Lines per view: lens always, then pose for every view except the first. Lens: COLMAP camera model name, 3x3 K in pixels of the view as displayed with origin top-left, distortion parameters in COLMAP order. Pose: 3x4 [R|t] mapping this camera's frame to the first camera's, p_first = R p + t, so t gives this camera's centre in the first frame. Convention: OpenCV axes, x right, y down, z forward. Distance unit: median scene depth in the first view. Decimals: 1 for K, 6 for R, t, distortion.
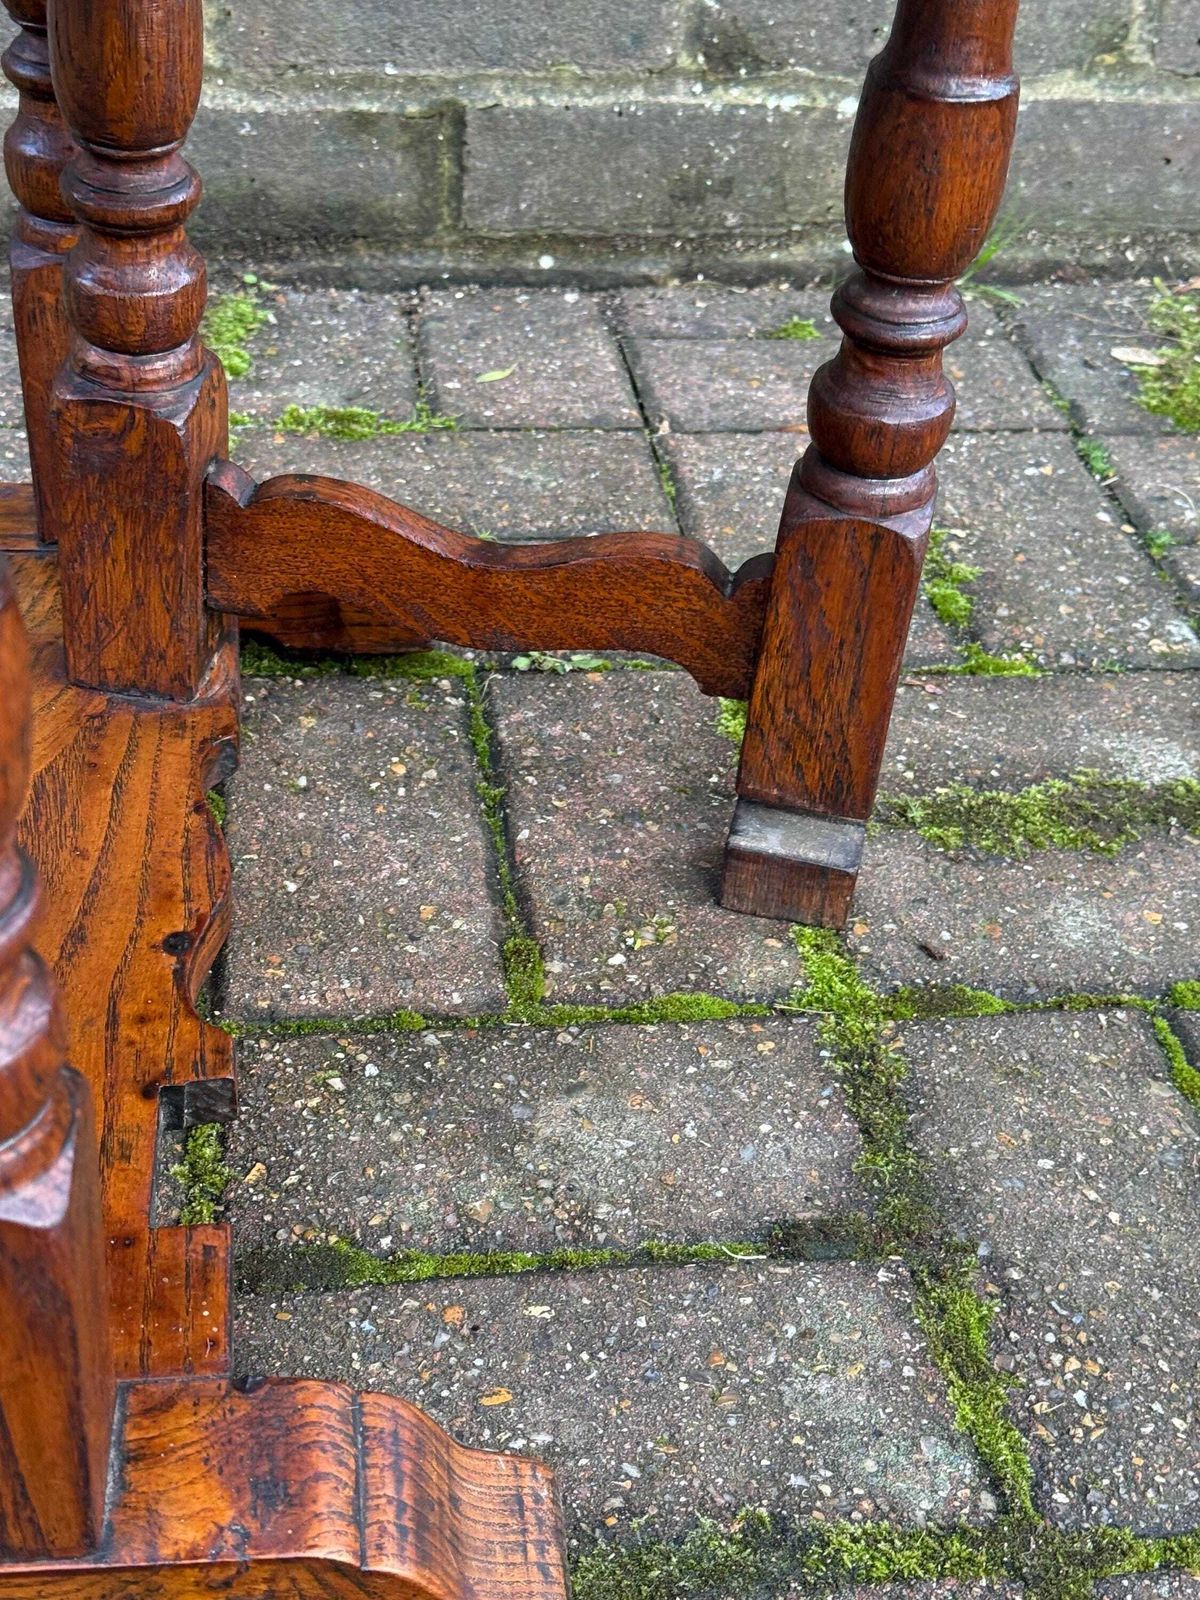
lens RADIAL K [[2296.2, 0, 575.9], [0, 2296.2, 811.2], [0, 0, 1]] dist [0.209278, -0.513888]
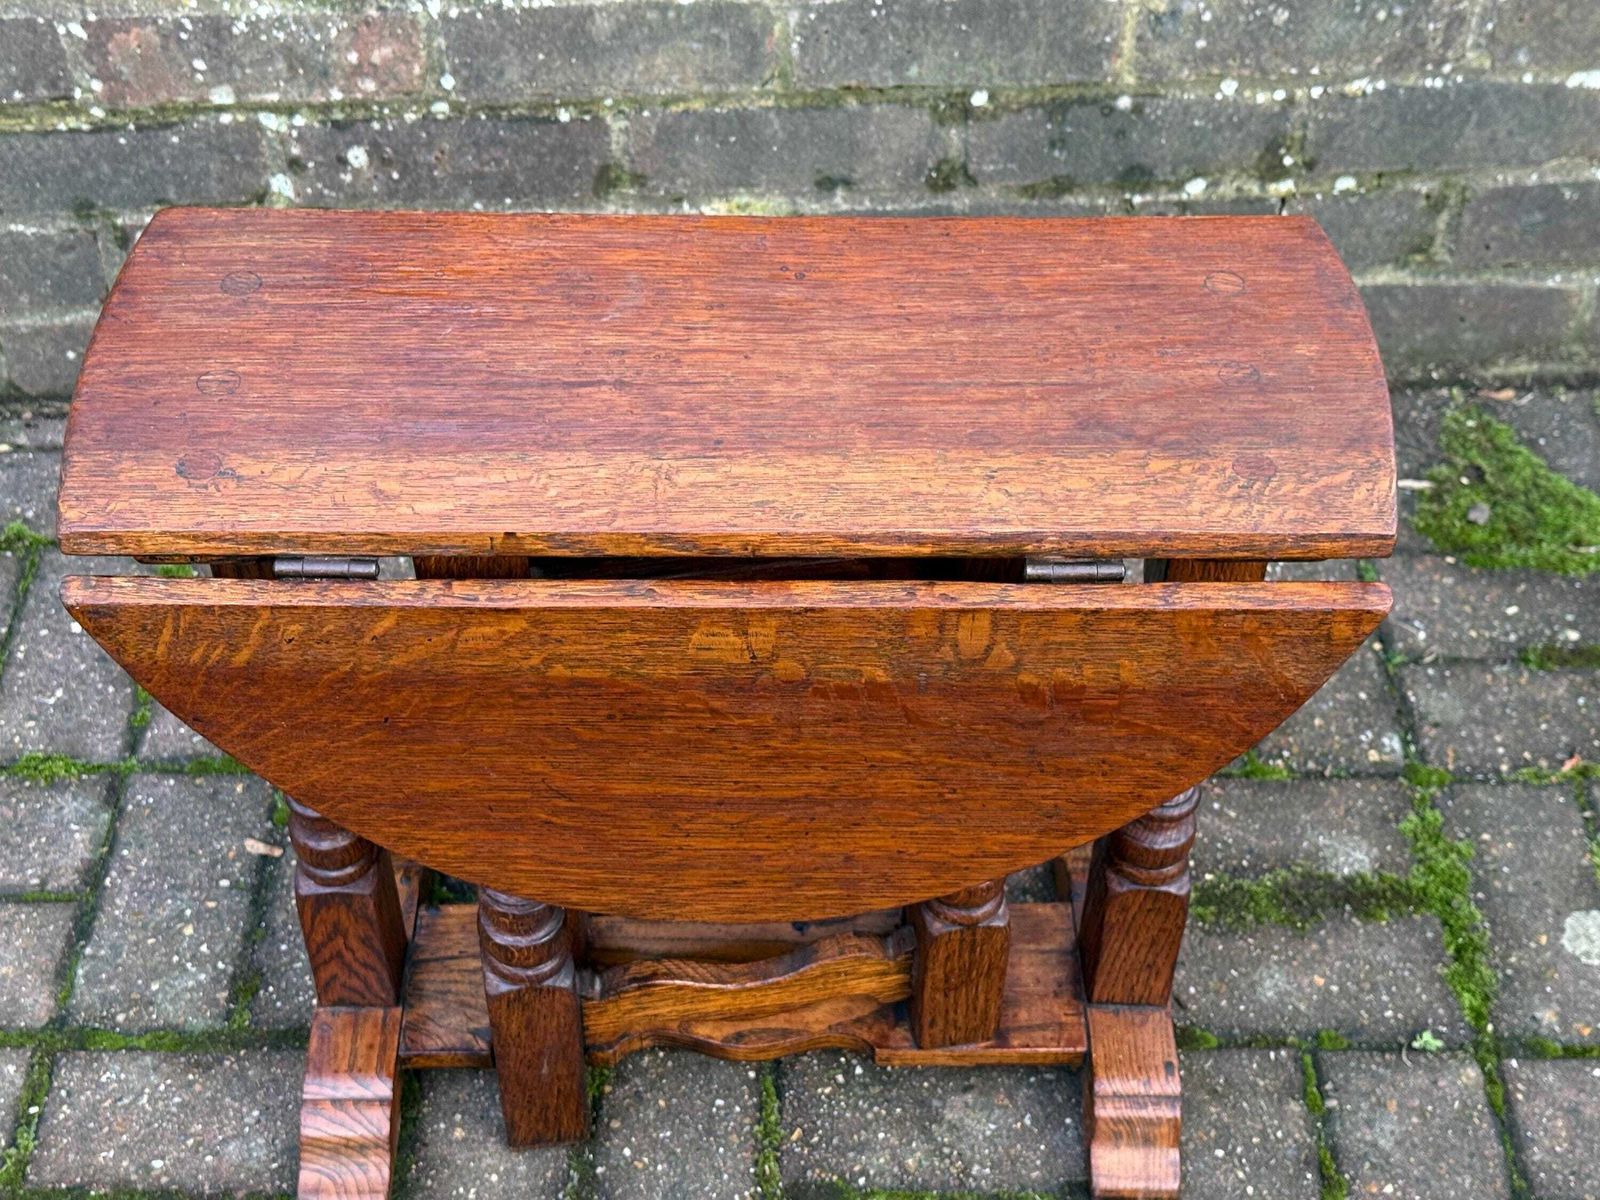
lens RADIAL K [[2296.2, 0, 807.9], [0, 2296.2, 628.8], [0, 0, 1]] dist [0.209278, -0.513888]
pose [[0.989840, 0.048313, -0.133728, 0.101431], [-0.024335, 0.984190, 0.175438, -0.555681], [0.140090, -0.170401, 0.975366, -0.756509]]
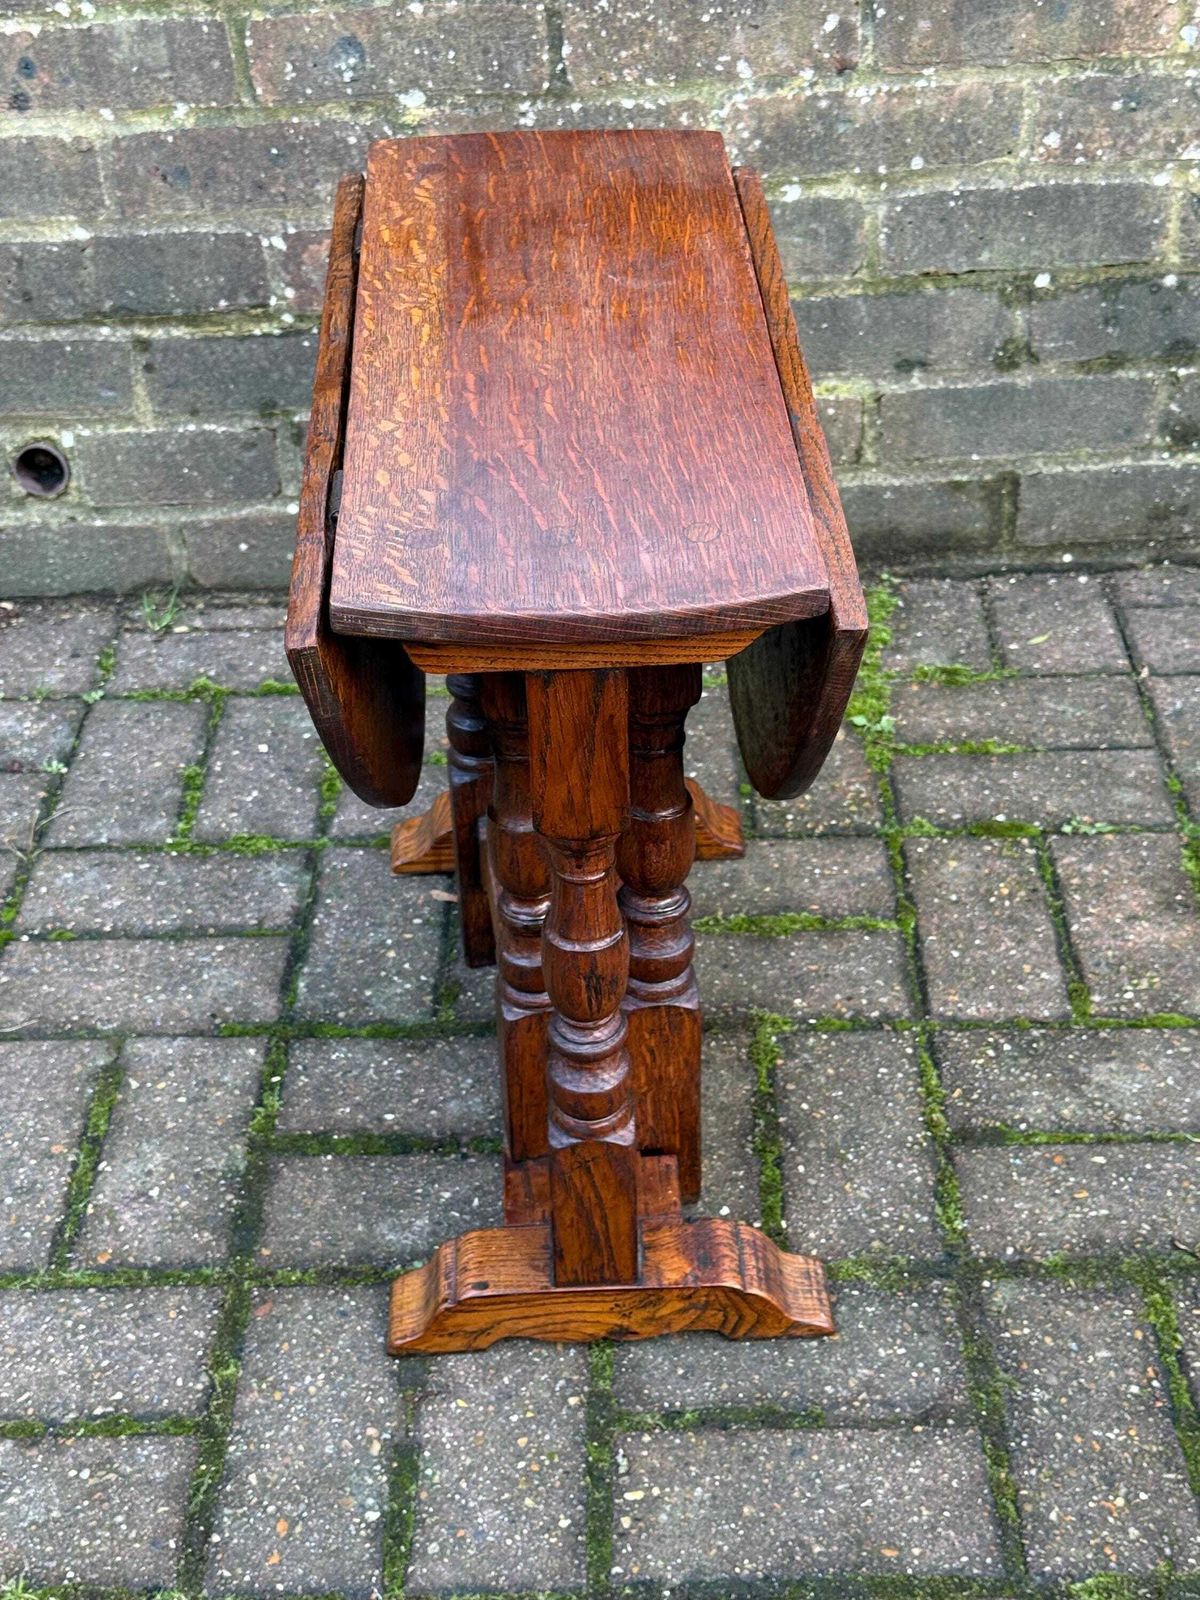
lens RADIAL K [[2299.3, 0, 580.2], [0, 2299.3, 792.5], [0, 0, 1]] dist [0.188175, -0.392929]
pose [[0.983102, 0.000866, -0.183055, -0.083022], [-0.002885, 0.999938, -0.010763, -0.089331], [0.183034, 0.011110, 0.983044, -1.077617]]
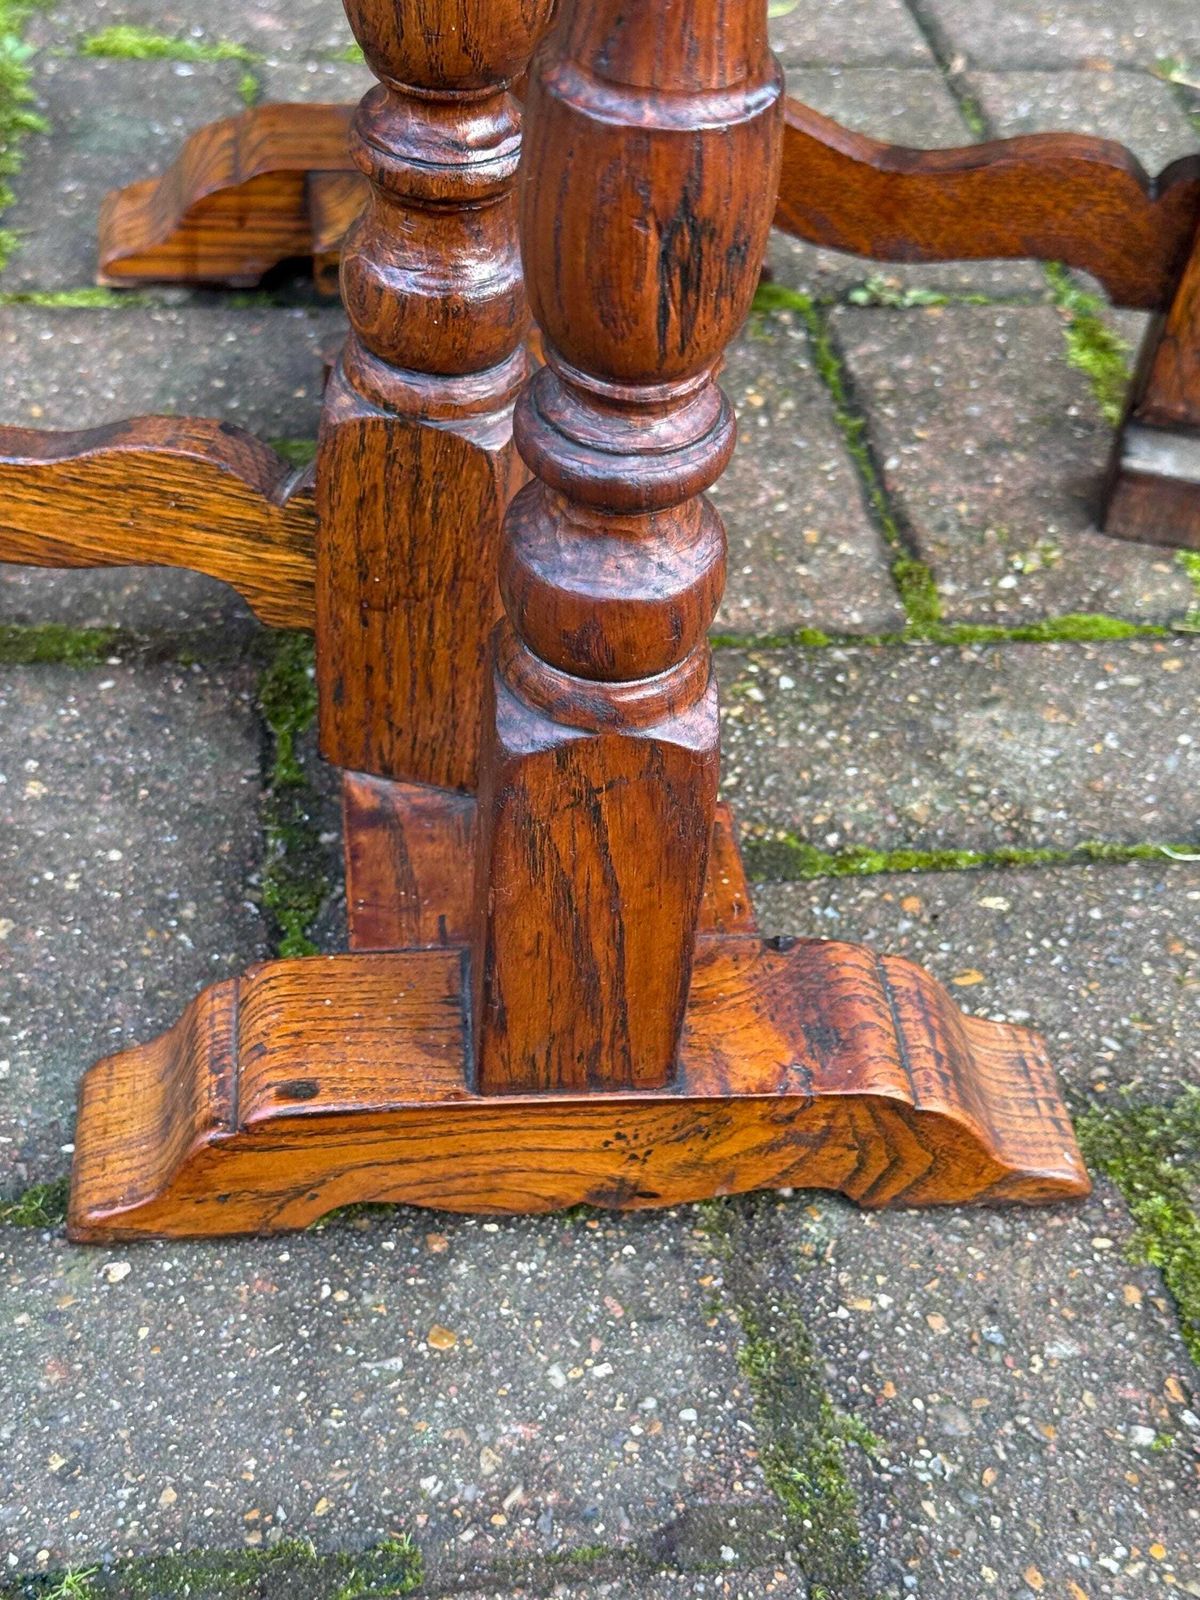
lens RADIAL K [[2320.4, 0, 583.2], [0, 2320.4, 816.7], [0, 0, 1]] dist [0.169261, -0.360796]
pose [[0.999983, 0.005650, -0.001721, -0.171639], [-0.005428, 0.994001, 0.109235, 0.058656], [0.002328, -0.109224, 0.994014, -0.016681]]
